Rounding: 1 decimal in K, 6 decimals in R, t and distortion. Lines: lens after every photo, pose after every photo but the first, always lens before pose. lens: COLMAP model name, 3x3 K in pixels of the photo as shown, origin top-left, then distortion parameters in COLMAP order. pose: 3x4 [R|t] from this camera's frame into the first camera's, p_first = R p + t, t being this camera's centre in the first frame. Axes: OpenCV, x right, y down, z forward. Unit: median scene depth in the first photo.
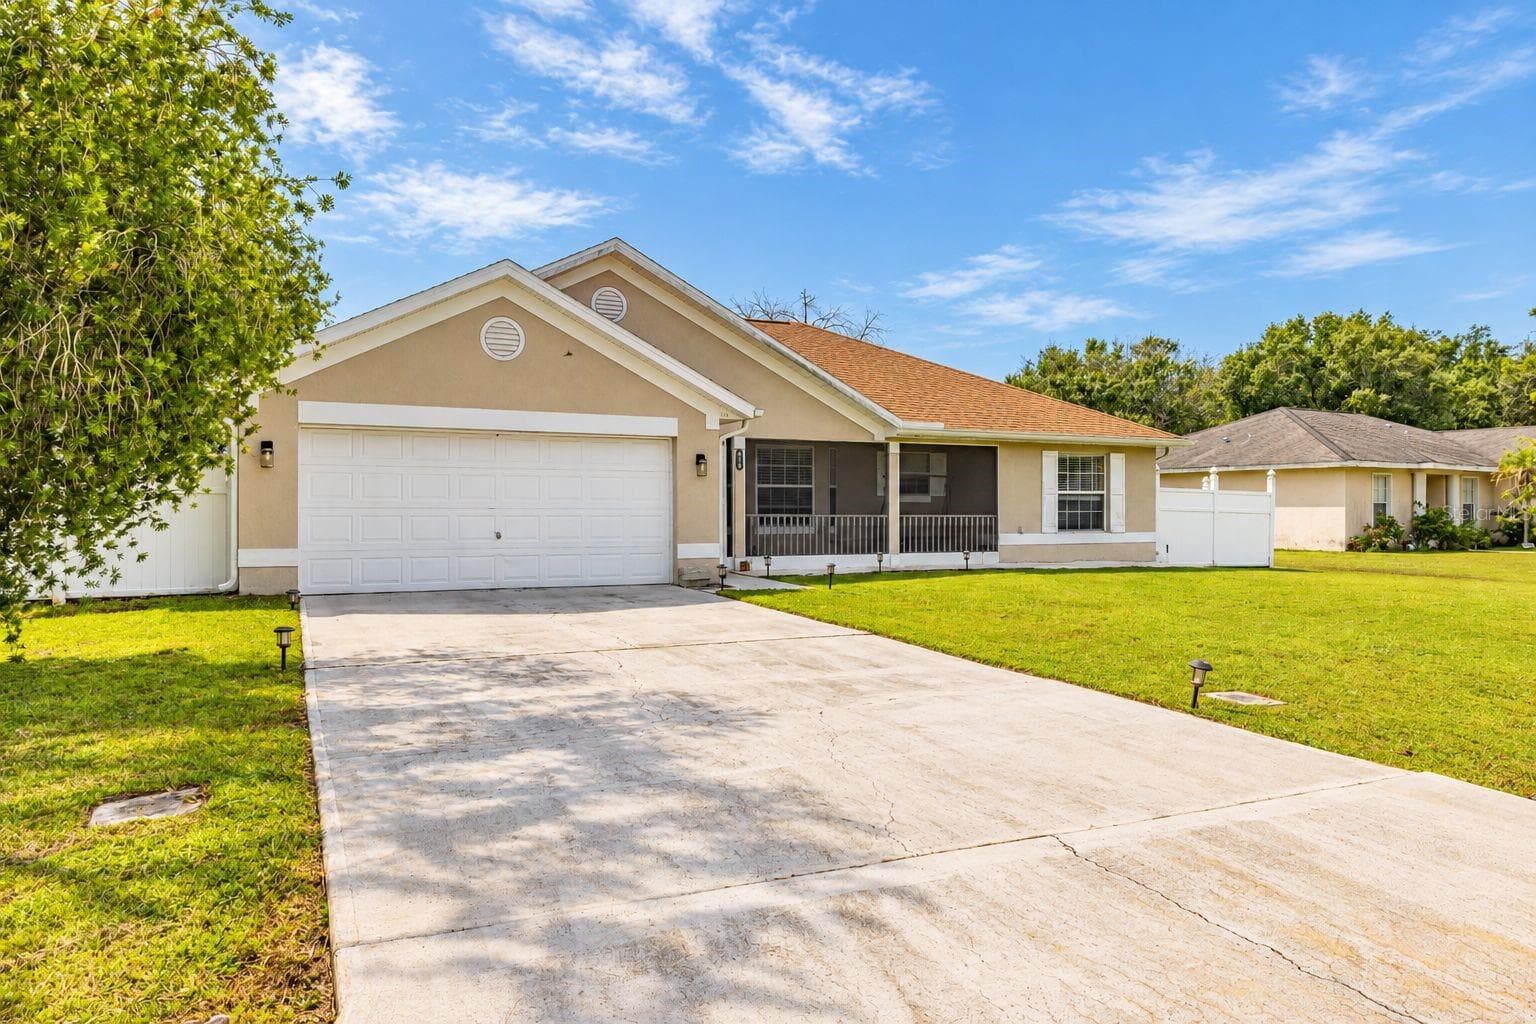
lens RADIAL K [[1012.6, 0, 768.0], [0, 1012.6, 512.0], [0, 0, 1]] dist [-0.000396, -0.001415]
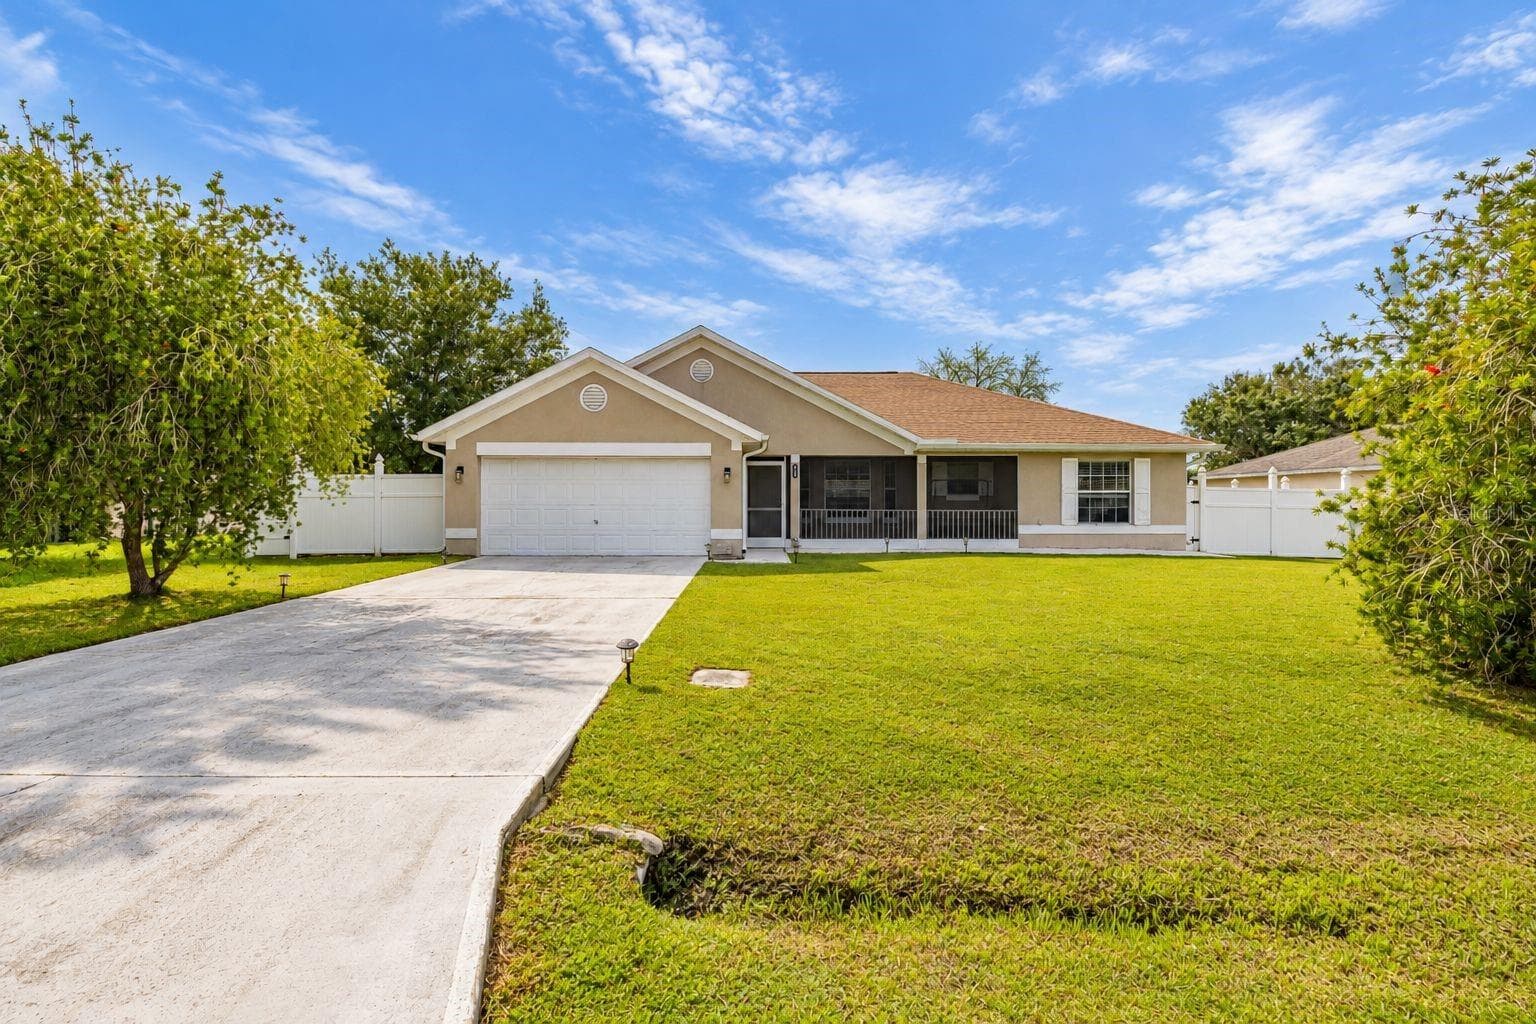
lens RADIAL K [[647.1, 0, 771.1], [0, 647.1, 514.2], [0, 0, 1]] dist [0.001509, 0.000295]
pose [[0.908877, 0.003925, -0.417047, 0.329377], [0.000306, 0.999949, 0.010077, -0.000002], [0.417065, -0.009287, 0.908829, 0.157413]]
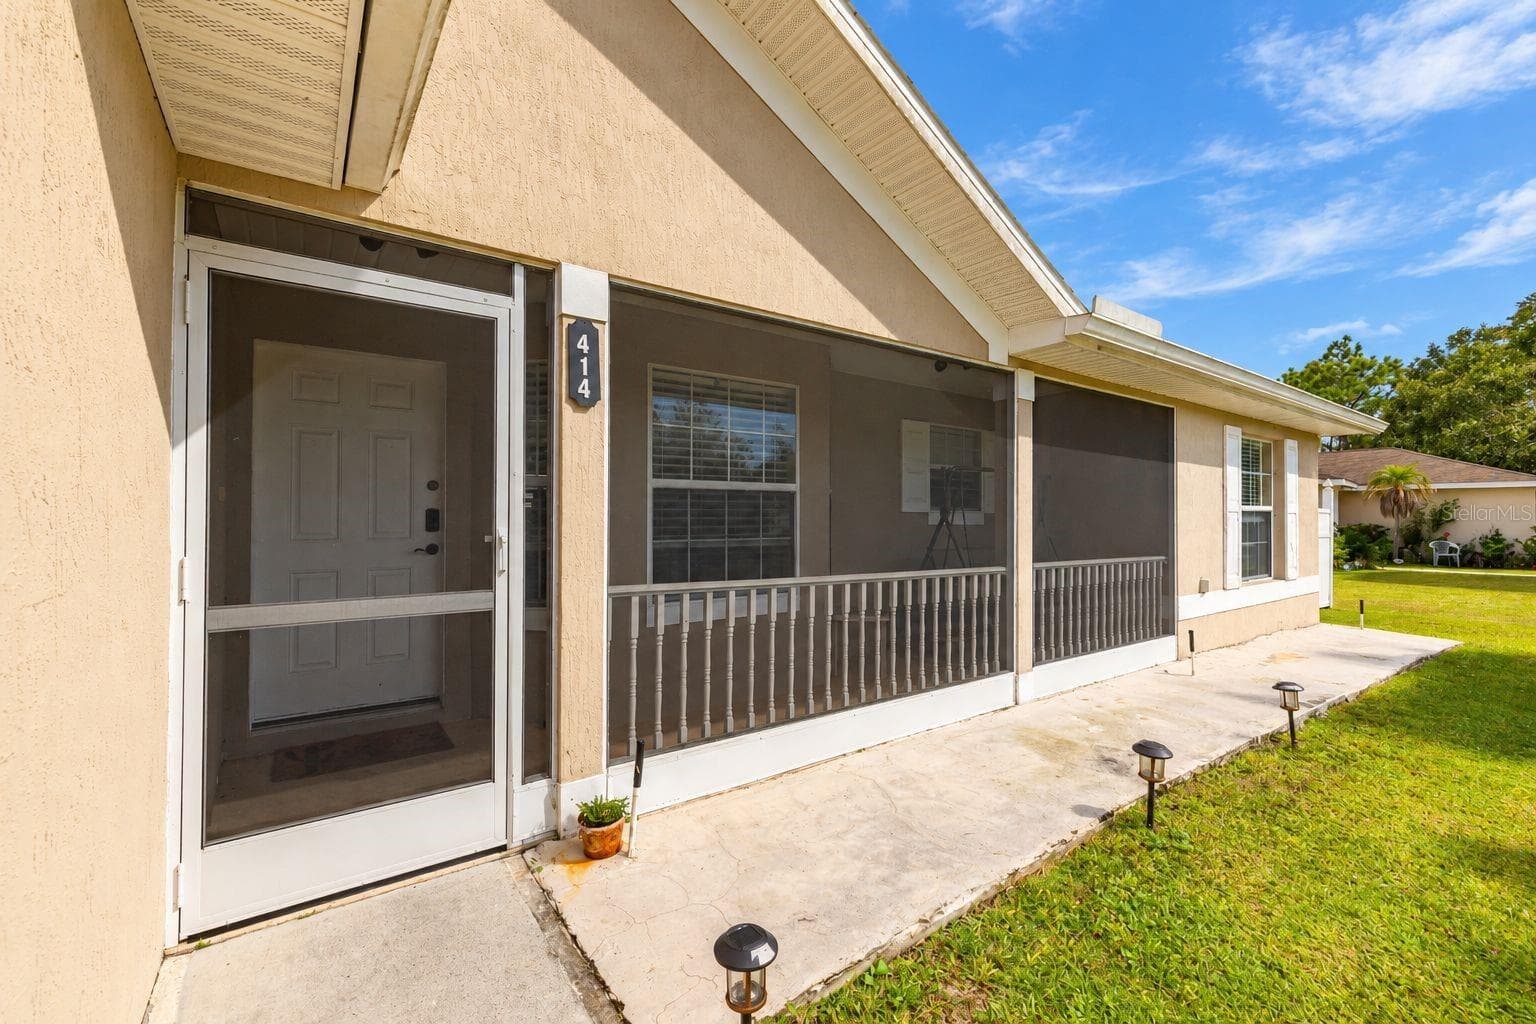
lens RADIAL K [[647.1, 0, 771.1], [0, 647.1, 514.2], [0, 0, 1]] dist [0.001509, 0.000295]
pose [[0.982628, 0.005445, 0.185508, -0.013550], [-0.004421, 0.999973, -0.005936, -0.016298], [-0.185536, 0.005013, 0.982625, 0.860954]]
